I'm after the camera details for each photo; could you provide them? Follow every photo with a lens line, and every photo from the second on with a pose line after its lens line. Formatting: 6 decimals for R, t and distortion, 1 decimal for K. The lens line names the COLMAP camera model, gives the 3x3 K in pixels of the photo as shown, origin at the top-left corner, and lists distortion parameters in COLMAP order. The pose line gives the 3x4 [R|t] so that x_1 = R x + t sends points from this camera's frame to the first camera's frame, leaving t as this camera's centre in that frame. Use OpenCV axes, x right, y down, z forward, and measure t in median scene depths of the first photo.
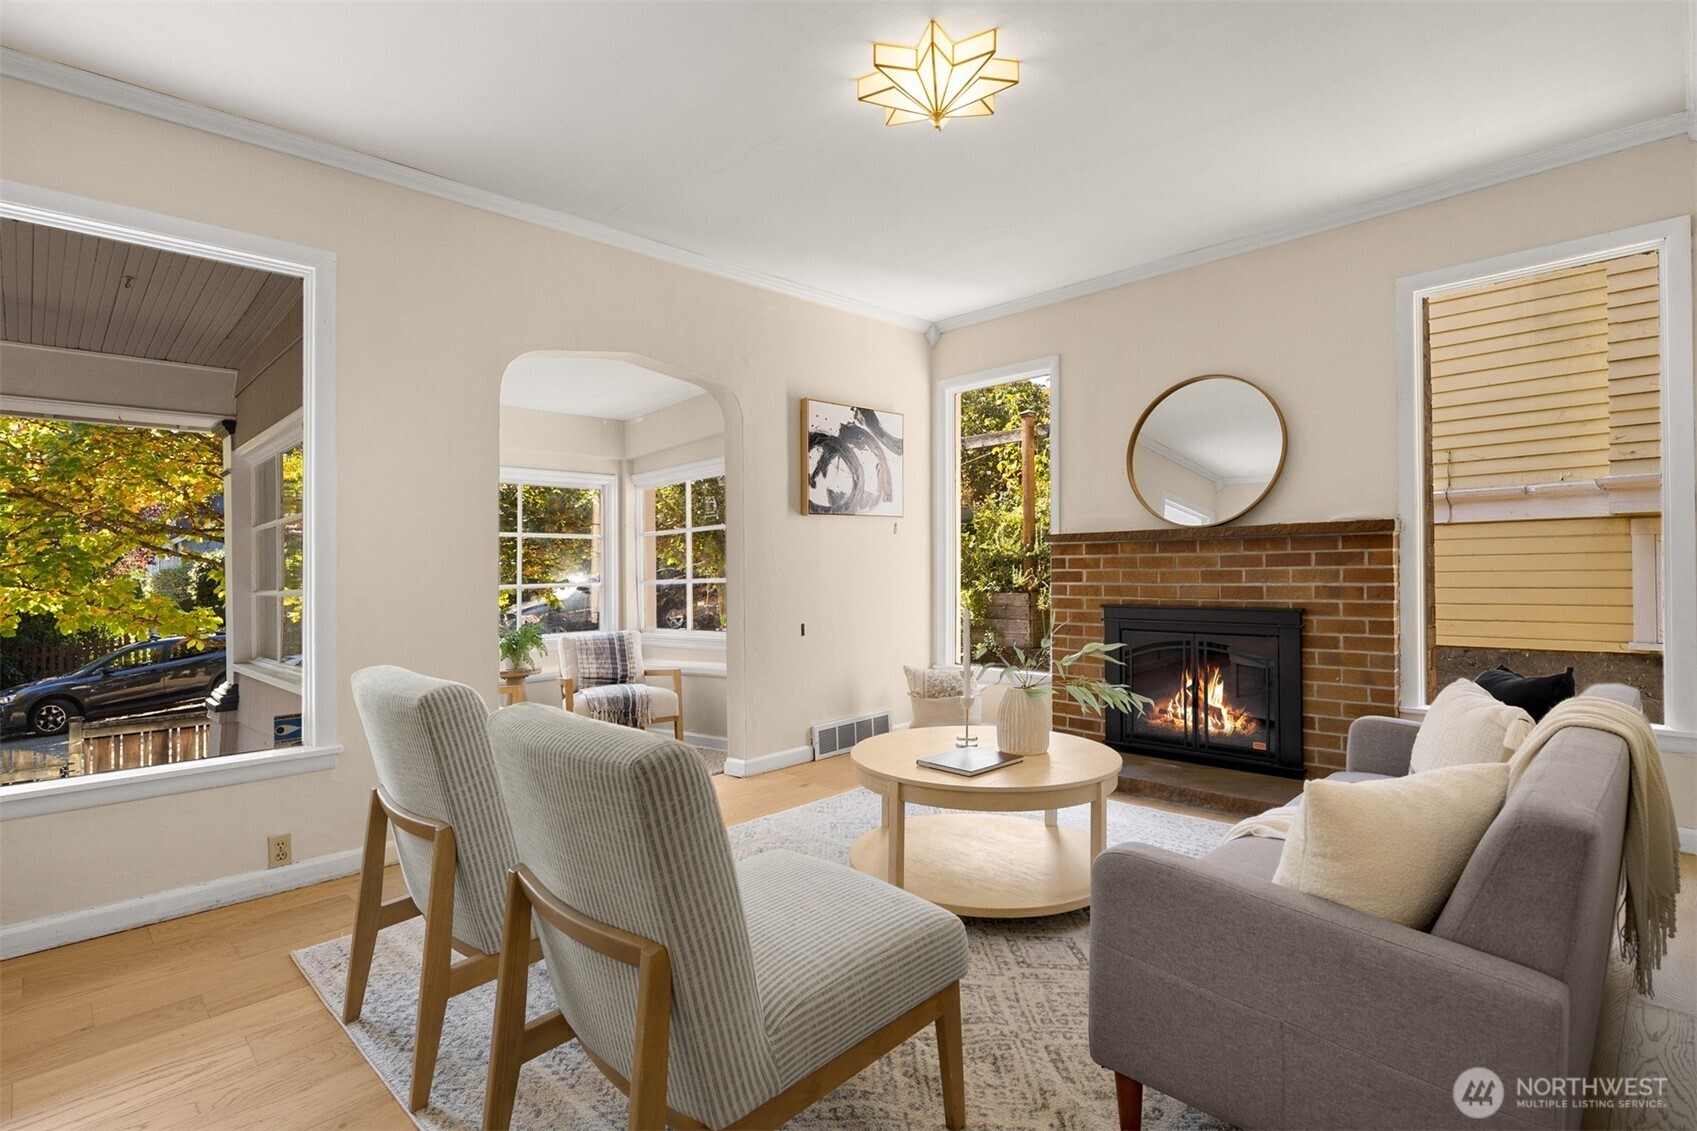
lens RADIAL K [[820.1, 0, 849.3], [0, 820.1, 553.4], [0, 0, 1]] dist [-0.002409, -0.000128]
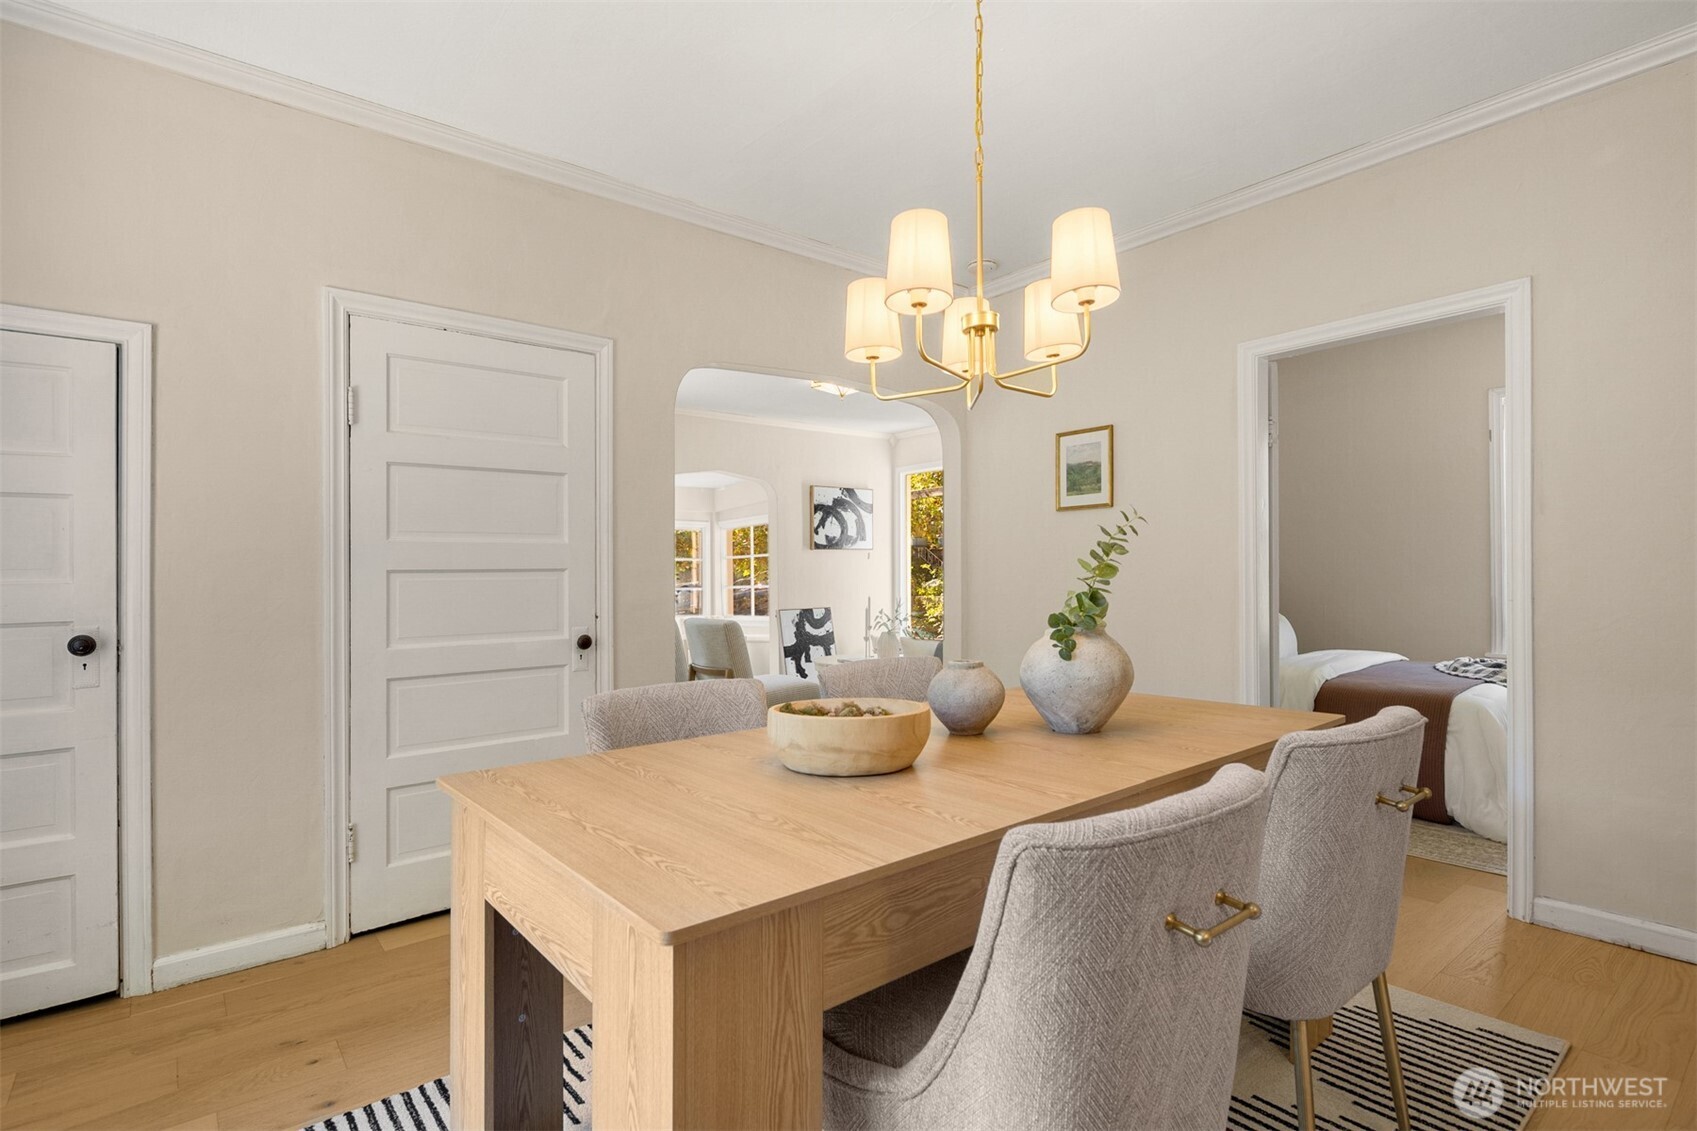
lens RADIAL K [[820.1, 0, 847.9], [0, 820.1, 567.8], [0, 0, 1]] dist [-0.002409, -0.000128]
pose [[0.995224, -0.000354, -0.097619, 0.191576], [0.000552, 0.999998, 0.002000, -0.009246], [0.097618, -0.002045, 0.995222, -0.763220]]
